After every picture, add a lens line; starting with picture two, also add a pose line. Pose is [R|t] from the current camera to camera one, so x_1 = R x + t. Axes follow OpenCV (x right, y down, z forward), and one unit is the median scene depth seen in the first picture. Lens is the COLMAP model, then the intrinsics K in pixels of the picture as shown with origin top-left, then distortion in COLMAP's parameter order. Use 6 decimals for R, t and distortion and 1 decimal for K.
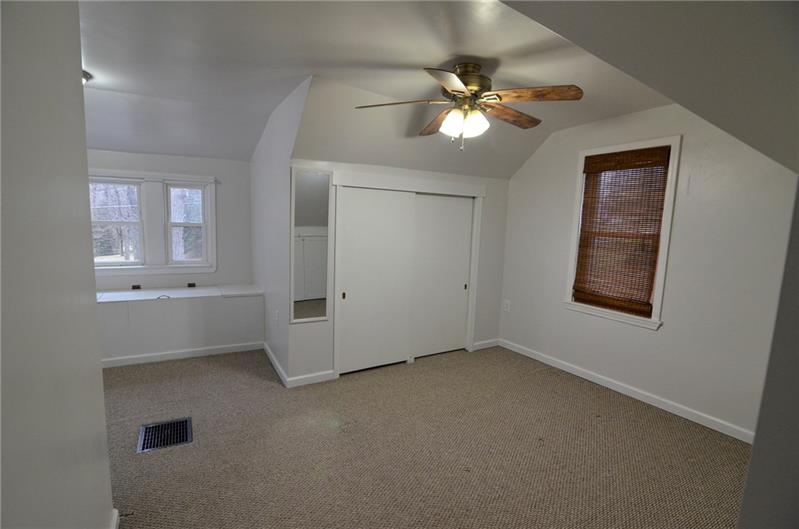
lens RADIAL K [[385.3, 0, 400.0], [0, 385.3, 269.8], [0, 0, 1]] dist [-0.002023, -0.004481]
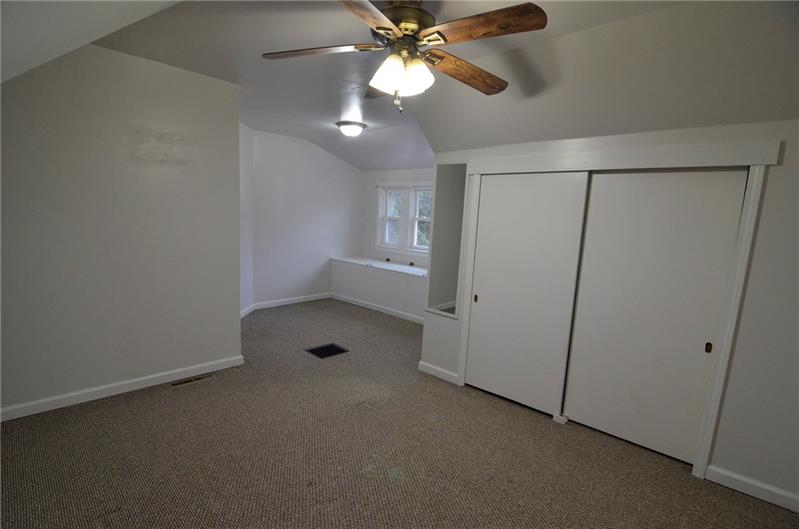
lens RADIAL K [[385.3, 0, 399.3], [0, 385.3, 266.1], [0, 0, 1]] dist [-0.002023, -0.004481]
pose [[0.282329, 0.115256, -0.952369, 0.542442], [-0.154383, 0.985275, 0.073472, -0.036751], [0.946814, 0.126286, 0.295965, 0.472386]]
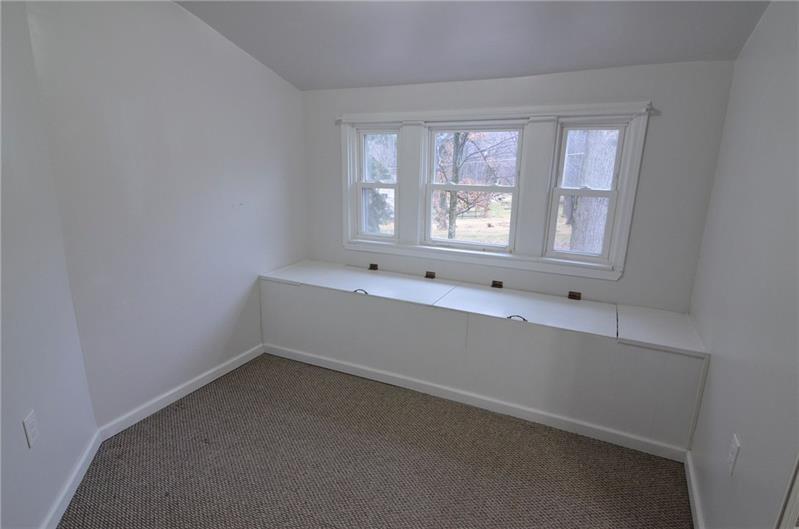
lens RADIAL K [[432.3, 0, 397.4], [0, 432.3, 266.6], [0, 0, 1]] dist [-0.003911, -0.000679]
pose [[0.548033, 0.185259, -0.815683, -0.163073], [-0.097605, 0.982666, 0.157607, -0.087889], [0.830742, -0.006759, 0.556616, 0.422624]]
